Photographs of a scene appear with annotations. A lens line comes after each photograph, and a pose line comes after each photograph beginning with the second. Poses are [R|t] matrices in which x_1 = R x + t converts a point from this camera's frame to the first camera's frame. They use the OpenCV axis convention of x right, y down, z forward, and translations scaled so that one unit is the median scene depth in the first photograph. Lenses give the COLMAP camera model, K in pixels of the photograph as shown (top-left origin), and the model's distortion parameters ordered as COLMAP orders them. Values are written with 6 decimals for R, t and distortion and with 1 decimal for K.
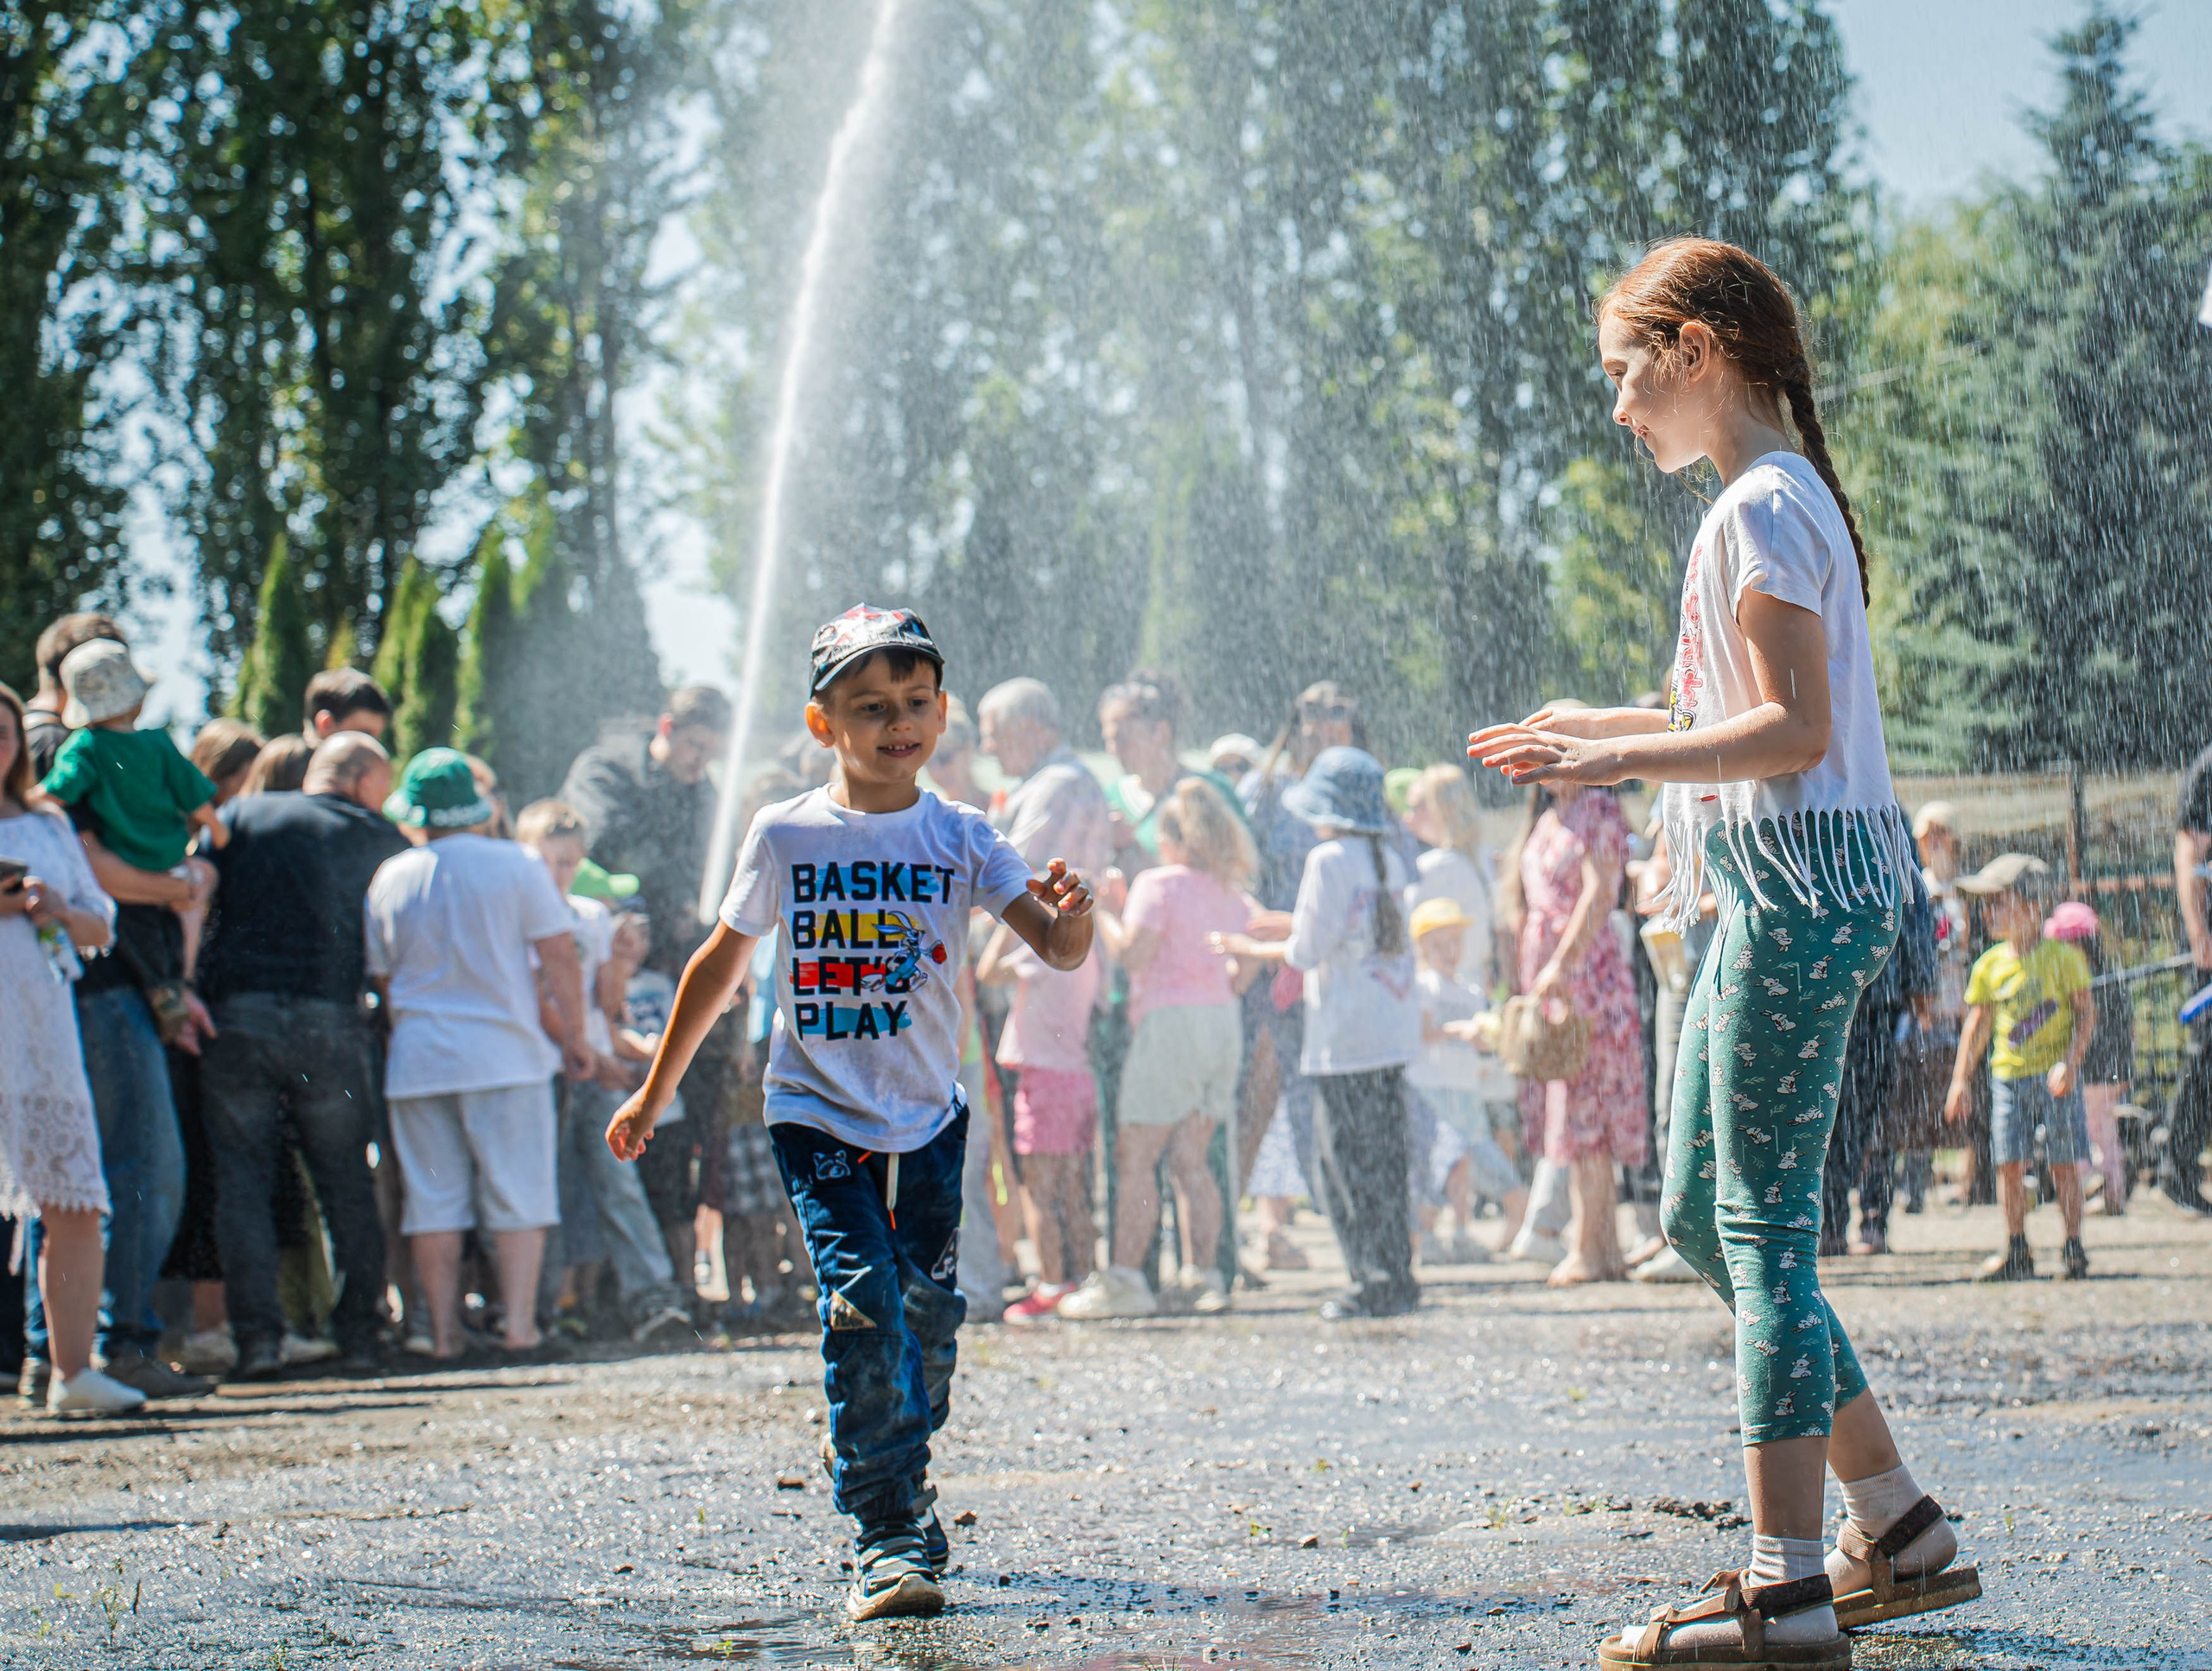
lens RADIAL K [[4857.7, 0, 1104.9], [0, 4857.7, 835.2], [0, 0, 1]] dist [-0.049016, 0.000000]
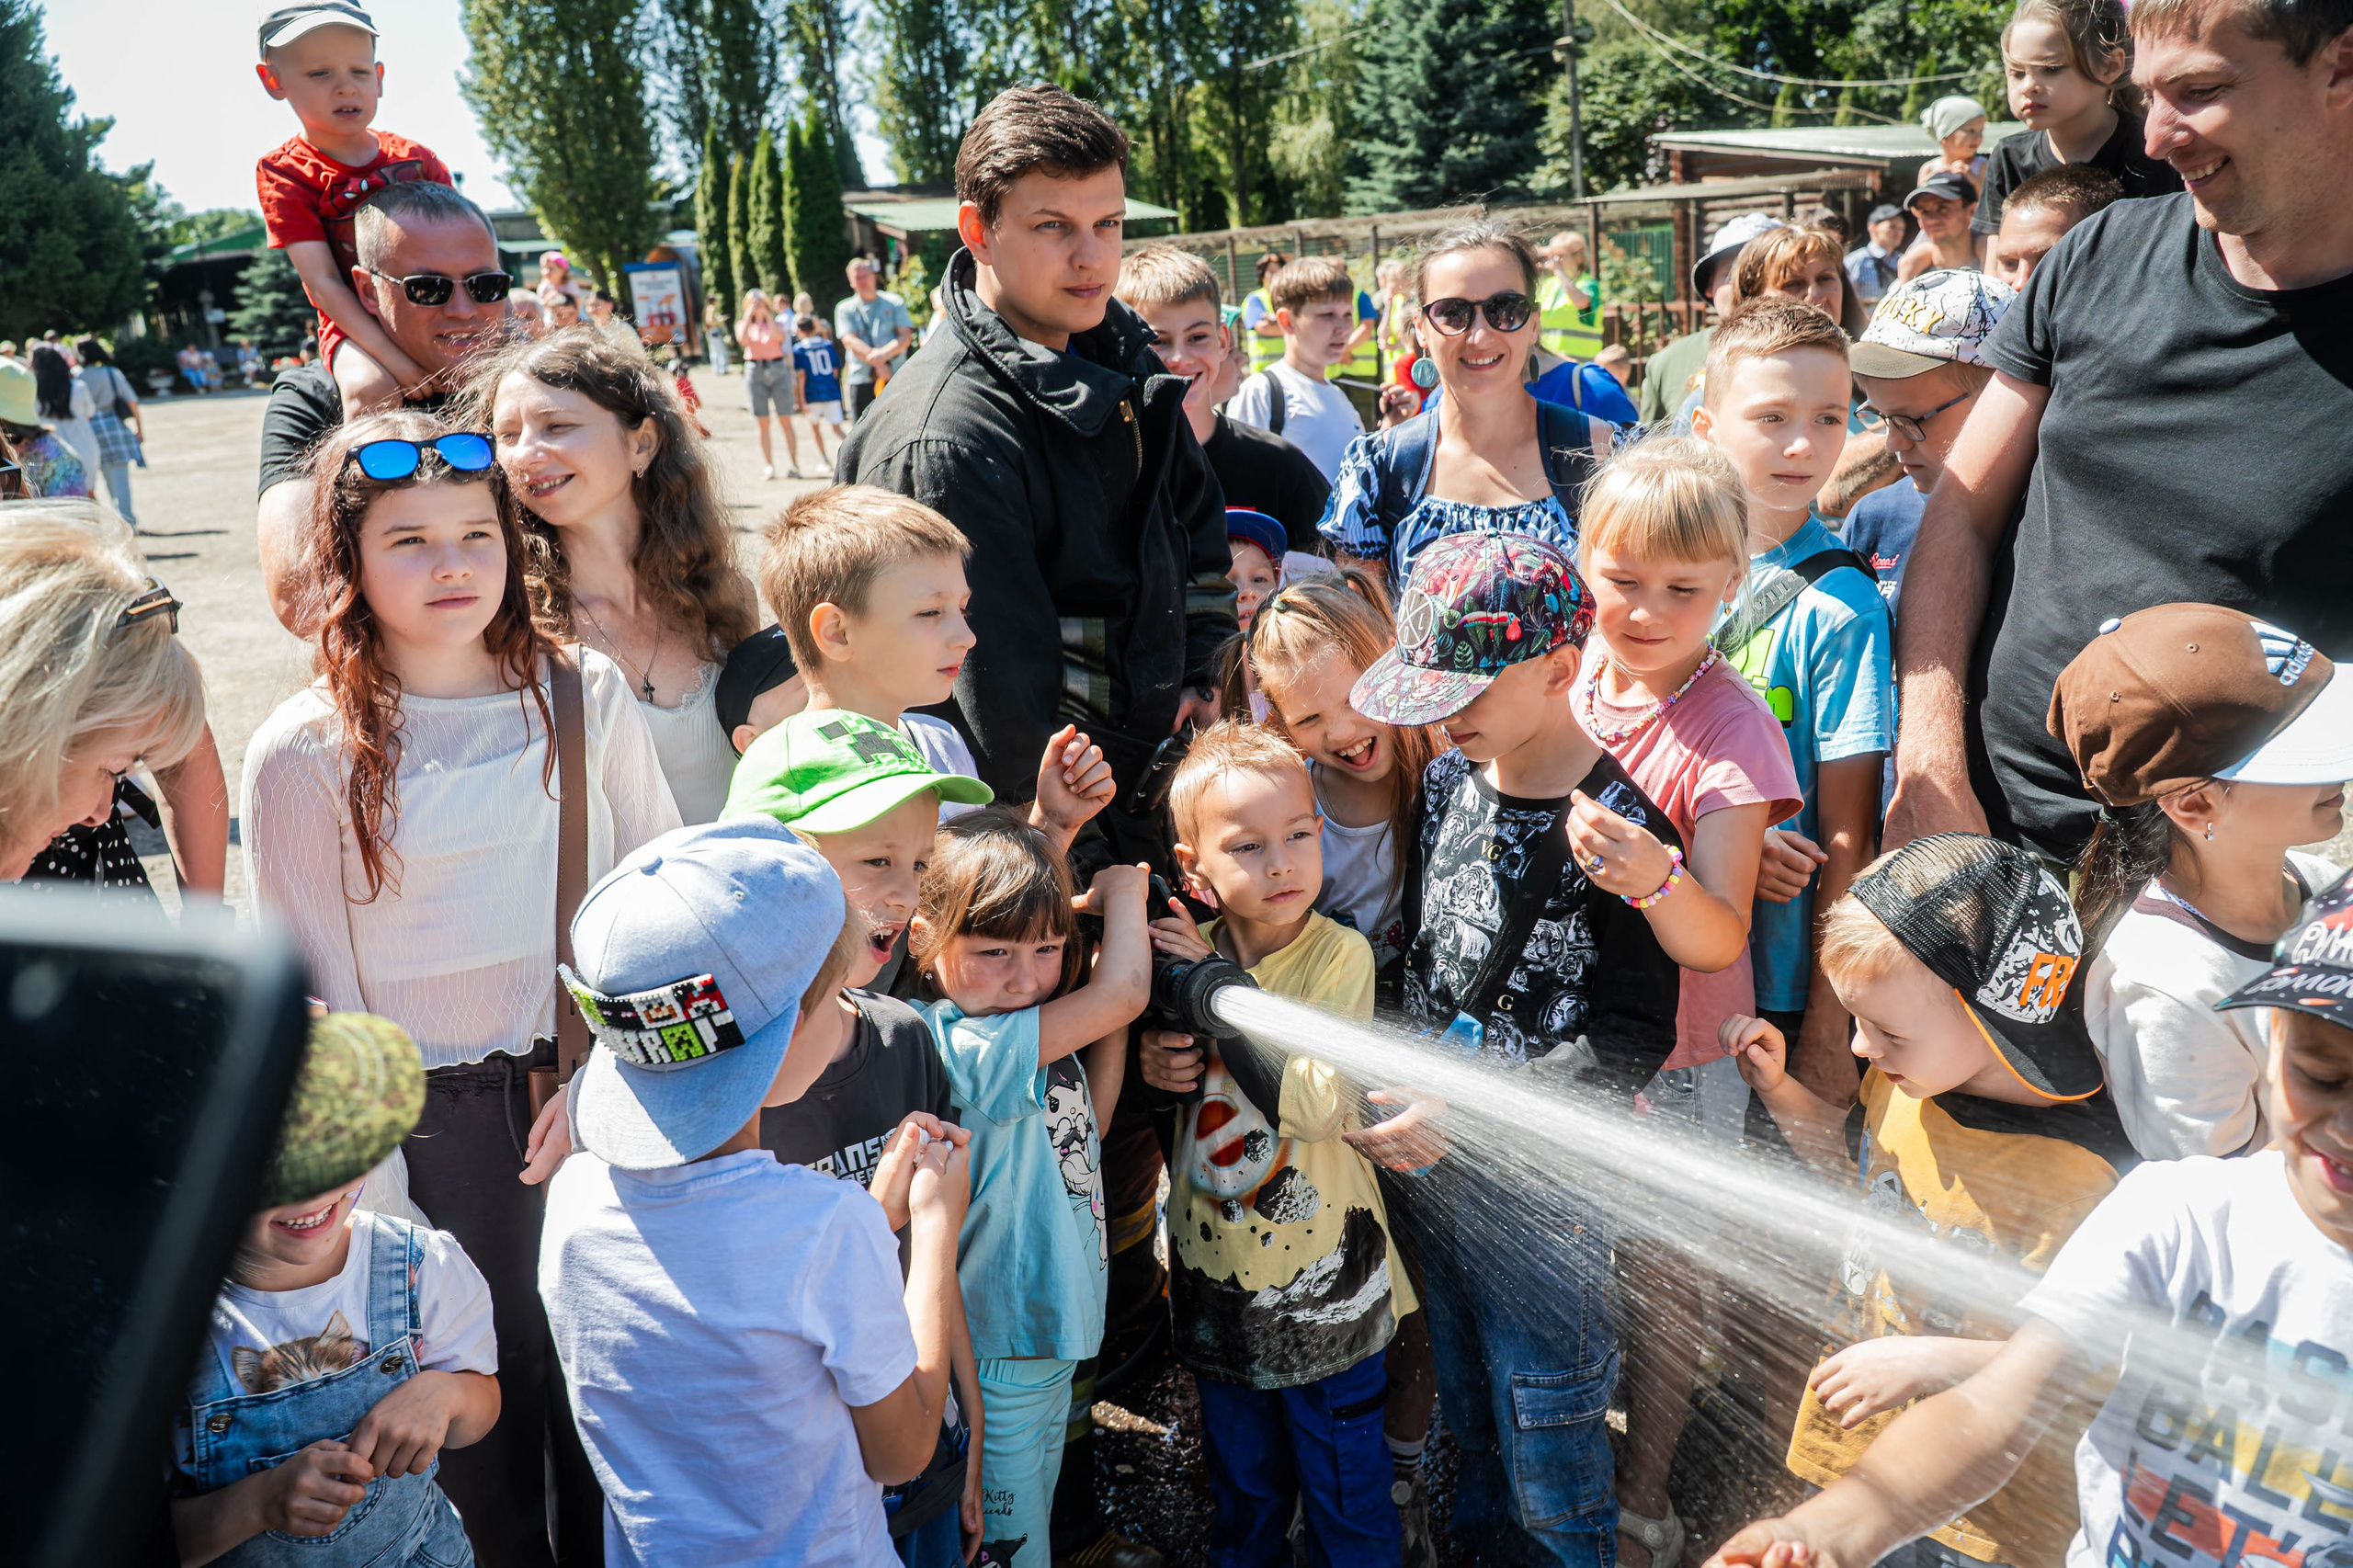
lens RADIAL K [[1887.2, 0, 1182.9], [0, 1887.2, 780.5], [0, 0, 1]] dist [-0.001136, 0.001307]
pose [[0.998222, -0.028468, 0.052371, 0.022432], [0.012606, 0.959530, 0.281323, -0.000719], [-0.058261, -0.280162, 0.958183, -0.105881]]
